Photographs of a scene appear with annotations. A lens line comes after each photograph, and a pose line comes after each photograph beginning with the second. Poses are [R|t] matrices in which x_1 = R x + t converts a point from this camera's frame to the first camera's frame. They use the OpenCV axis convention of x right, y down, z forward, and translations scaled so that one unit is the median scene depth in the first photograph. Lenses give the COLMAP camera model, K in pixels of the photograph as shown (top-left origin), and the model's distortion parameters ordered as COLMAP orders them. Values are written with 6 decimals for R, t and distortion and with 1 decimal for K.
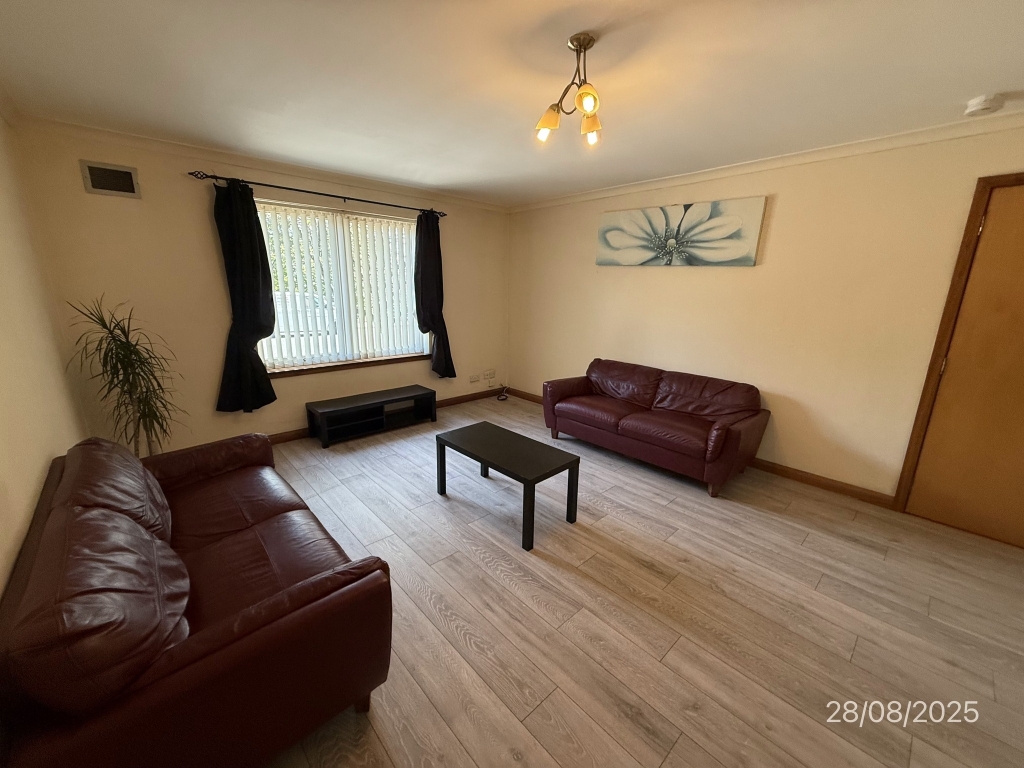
lens RADIAL K [[404.7, 0, 510.3], [0, 404.7, 383.8], [0, 0, 1]] dist [-0.000989, -0.000091]
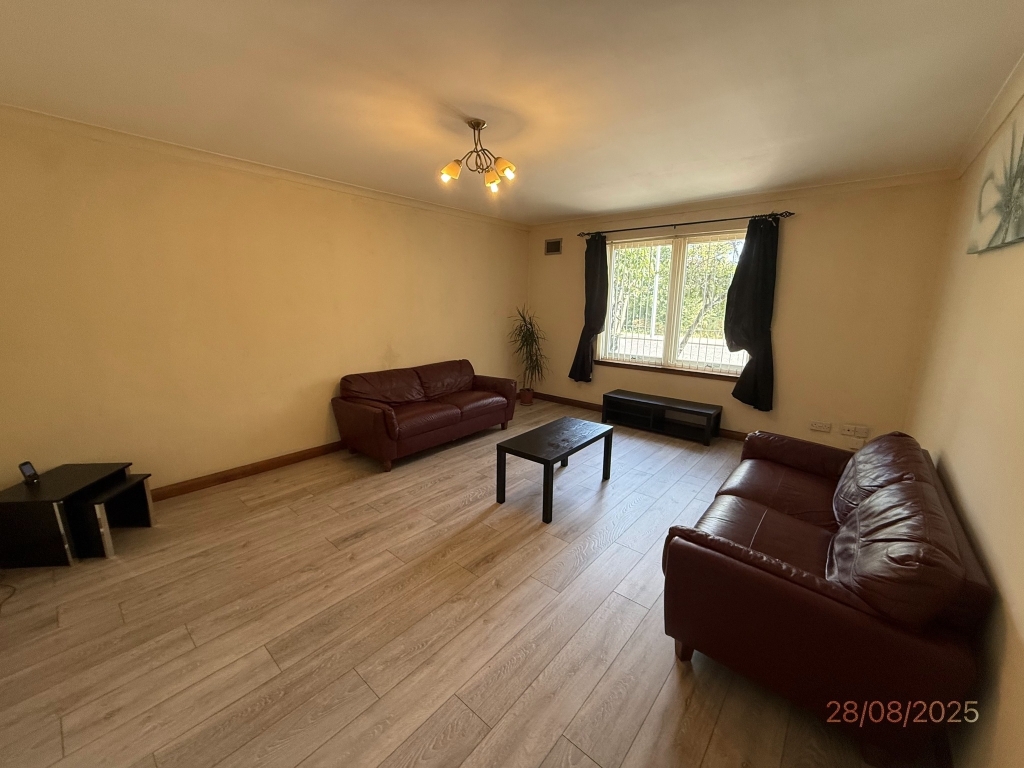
lens RADIAL K [[404.7, 0, 510.3], [0, 404.7, 383.8], [0, 0, 1]] dist [-0.000989, -0.000091]
pose [[0.113615, 0.190217, -0.975146, 1.249211], [-0.241244, 0.957409, 0.158649, -0.158602], [0.963791, 0.217223, 0.154665, 0.779026]]
